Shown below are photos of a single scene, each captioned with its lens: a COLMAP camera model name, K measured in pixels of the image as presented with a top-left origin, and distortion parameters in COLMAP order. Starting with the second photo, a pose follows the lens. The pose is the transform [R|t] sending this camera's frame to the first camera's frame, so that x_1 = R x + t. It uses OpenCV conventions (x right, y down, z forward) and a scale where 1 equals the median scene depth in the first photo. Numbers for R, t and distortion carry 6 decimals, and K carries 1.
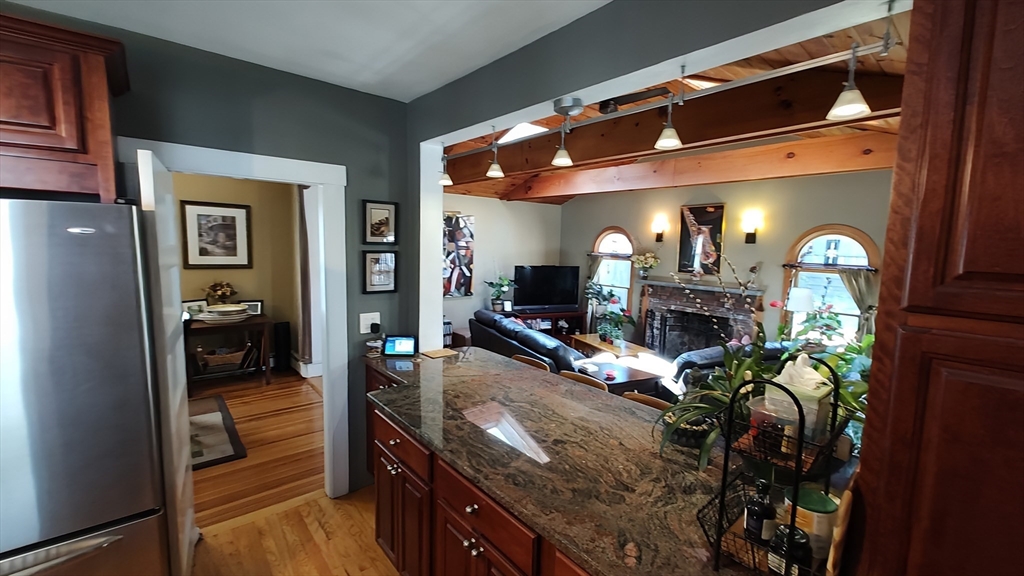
lens RADIAL K [[425.2, 0, 518.1], [0, 425.2, 284.6], [0, 0, 1]] dist [0.003508, -0.000792]
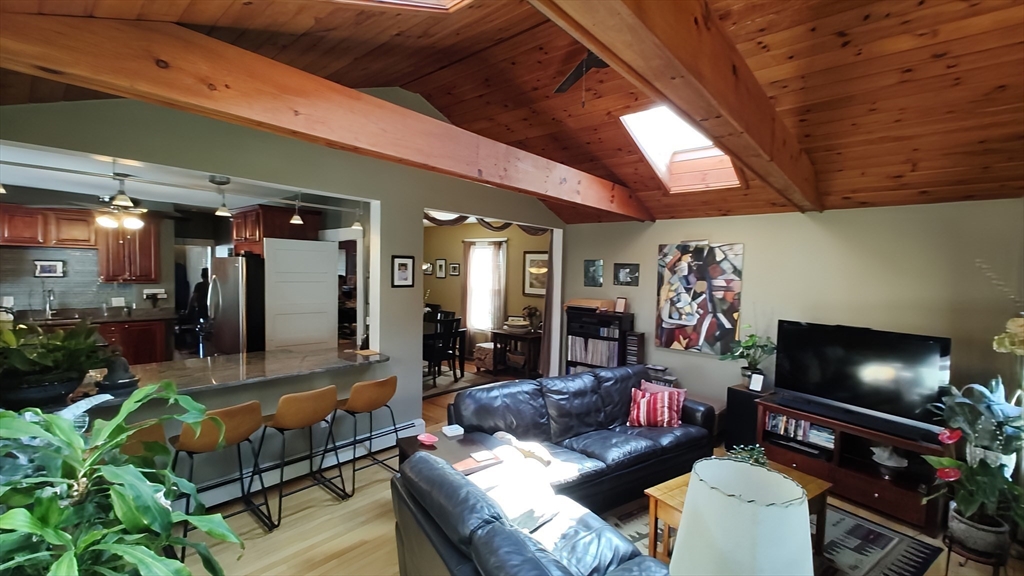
lens RADIAL K [[425.2, 0, 515.9], [0, 425.2, 287.1], [0, 0, 1]] dist [0.003508, -0.000792]
pose [[0.149707, 0.013083, -0.988644, 0.612047], [-0.122659, 0.992434, -0.005441, -0.047253], [0.981093, 0.122080, 0.150179, 0.625582]]
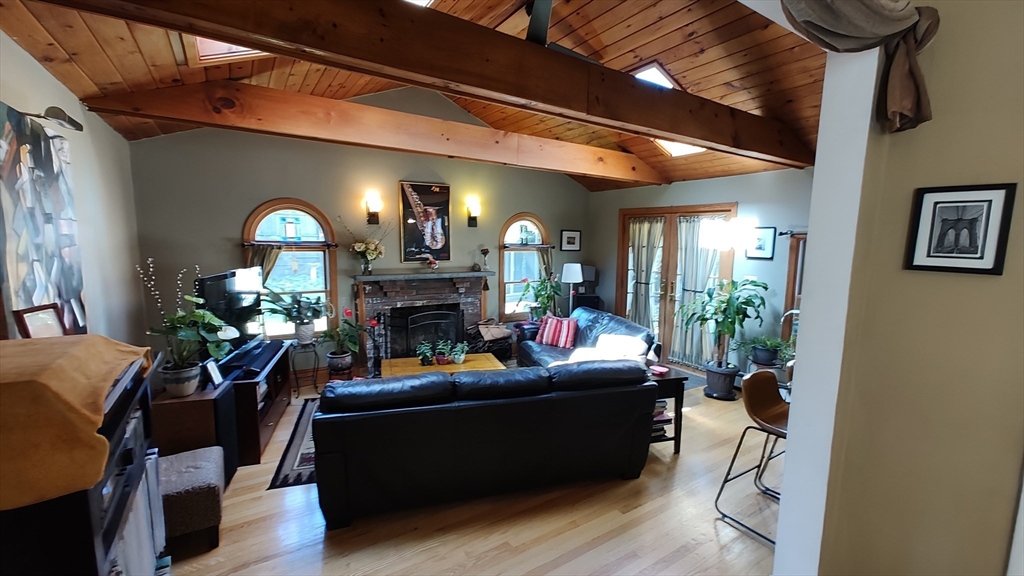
lens RADIAL K [[425.2, 0, 508.9], [0, 425.2, 292.9], [0, 0, 1]] dist [0.003508, -0.000792]
pose [[0.147706, -0.155467, 0.976736, -0.449856], [0.081851, 0.986102, 0.144580, -0.077233], [-0.985639, 0.058591, 0.158378, 0.721654]]
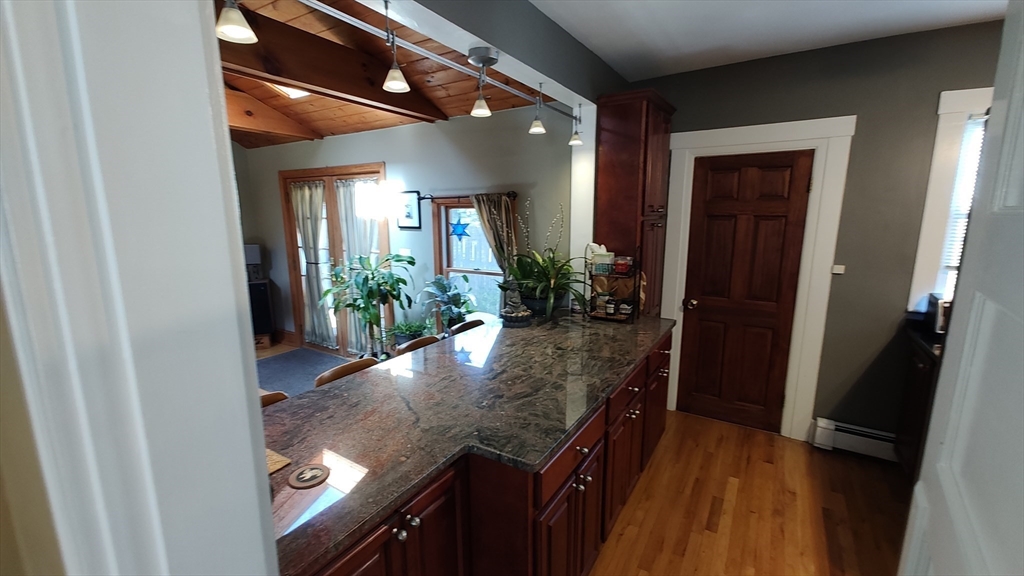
lens RADIAL K [[425.2, 0, 514.4], [0, 425.2, 291.0], [0, 0, 1]] dist [0.003508, -0.000792]
pose [[-0.303996, -0.200530, 0.931329, -0.306639], [0.083034, 0.968298, 0.235593, -0.036867], [-0.949048, 0.148951, -0.277708, 0.427820]]
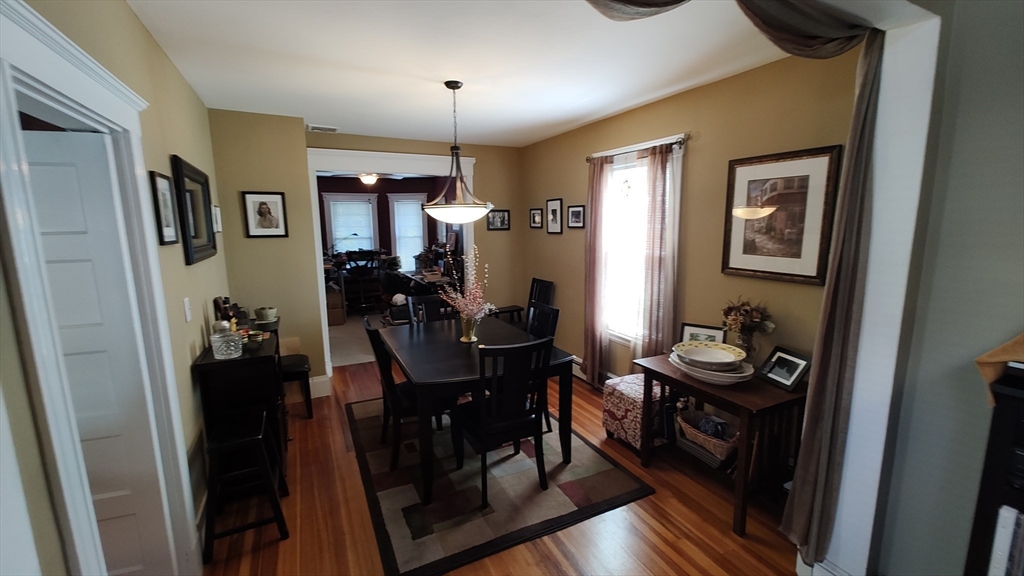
lens RADIAL K [[425.2, 0, 509.8], [0, 425.2, 289.4], [0, 0, 1]] dist [0.003508, -0.000792]
pose [[-0.249696, 0.122433, -0.960553, -0.088144], [-0.095908, 0.983970, 0.150349, -0.065166], [0.963563, 0.129666, -0.233951, 0.714871]]
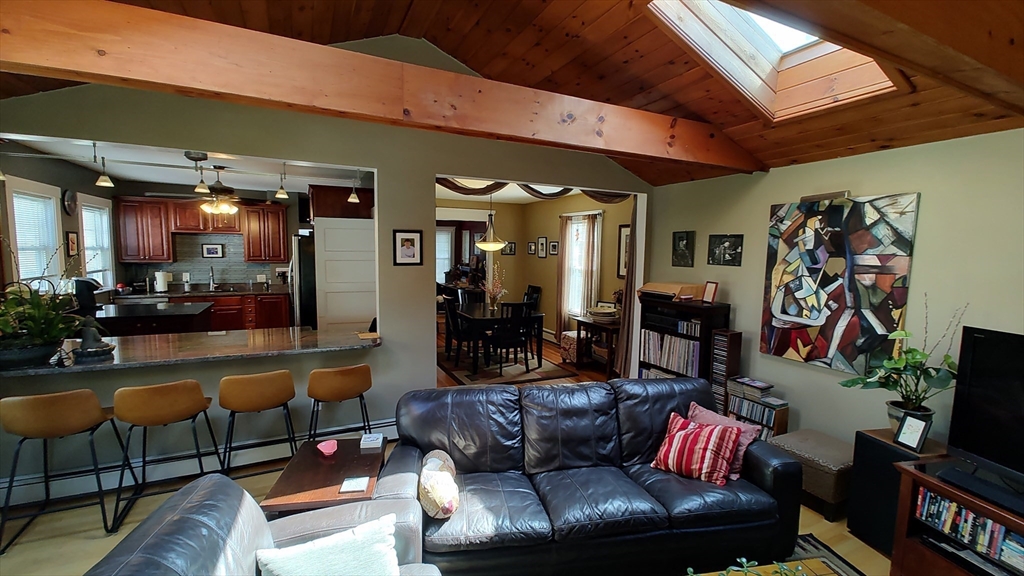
lens RADIAL K [[425.2, 0, 516.0], [0, 425.2, 292.4], [0, 0, 1]] dist [0.003508, -0.000792]
pose [[-0.247896, 0.065831, -0.966547, 0.457738], [-0.120527, 0.987842, 0.098193, -0.069967], [0.961260, 0.140837, -0.236947, 0.856845]]
